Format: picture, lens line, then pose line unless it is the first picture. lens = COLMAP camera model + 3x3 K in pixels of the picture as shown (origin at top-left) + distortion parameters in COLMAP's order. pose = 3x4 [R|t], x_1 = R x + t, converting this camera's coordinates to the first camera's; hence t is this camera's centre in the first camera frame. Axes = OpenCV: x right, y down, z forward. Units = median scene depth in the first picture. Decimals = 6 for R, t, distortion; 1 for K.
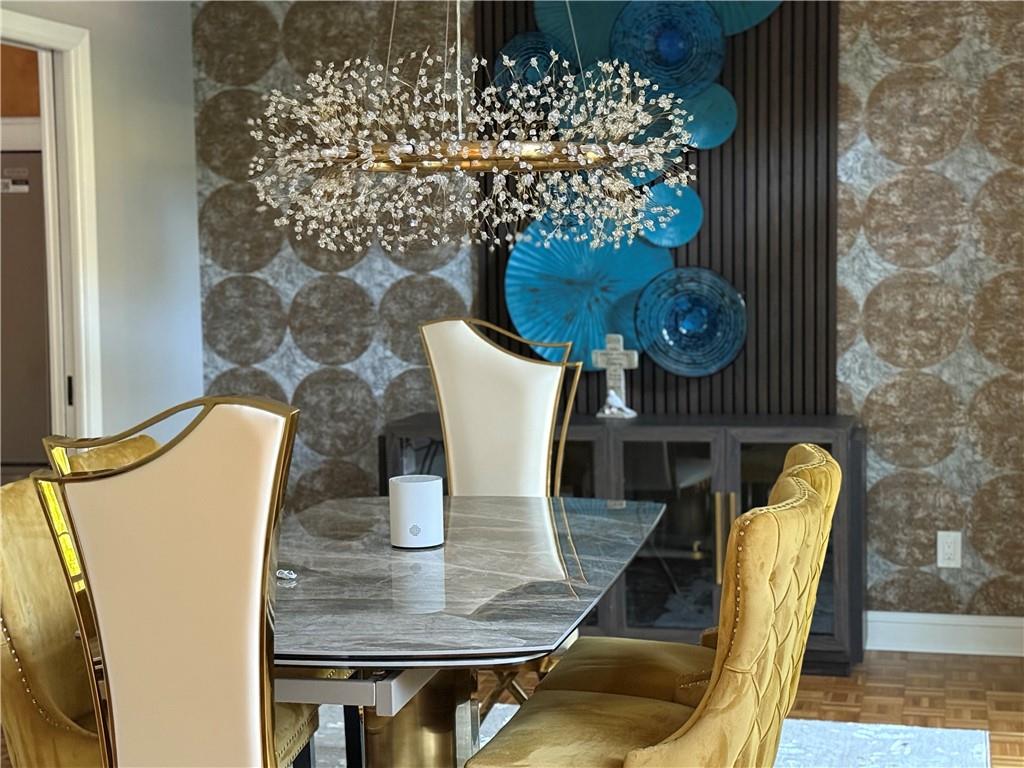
lens RADIAL K [[1791.2, 0, 512.0], [0, 1791.2, 384.0], [0, 0, 1]] dist [0.141397, -0.014385]
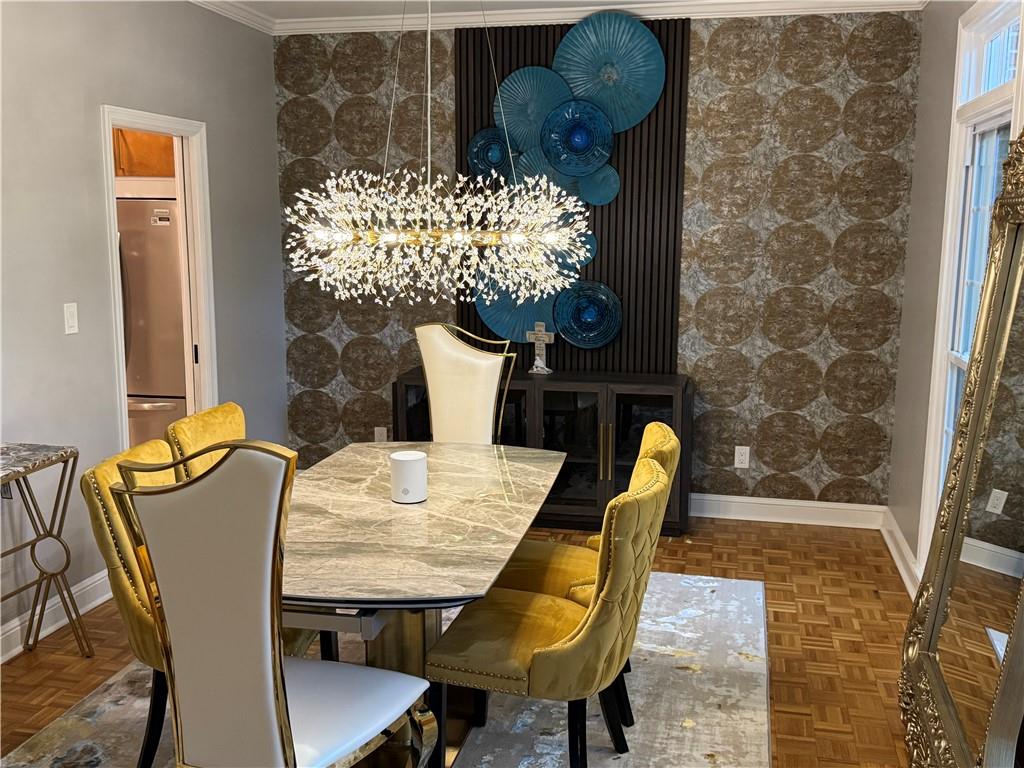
lens RADIAL K [[1006.4, 0, 508.2], [0, 1006.4, 388.1], [0, 0, 1]] dist [0.189697, -0.400442]
pose [[0.999710, 0.015086, 0.018783, 0.012682], [-0.016632, 0.996240, 0.085027, -0.045944], [-0.017430, -0.085315, 0.996202, 0.096769]]
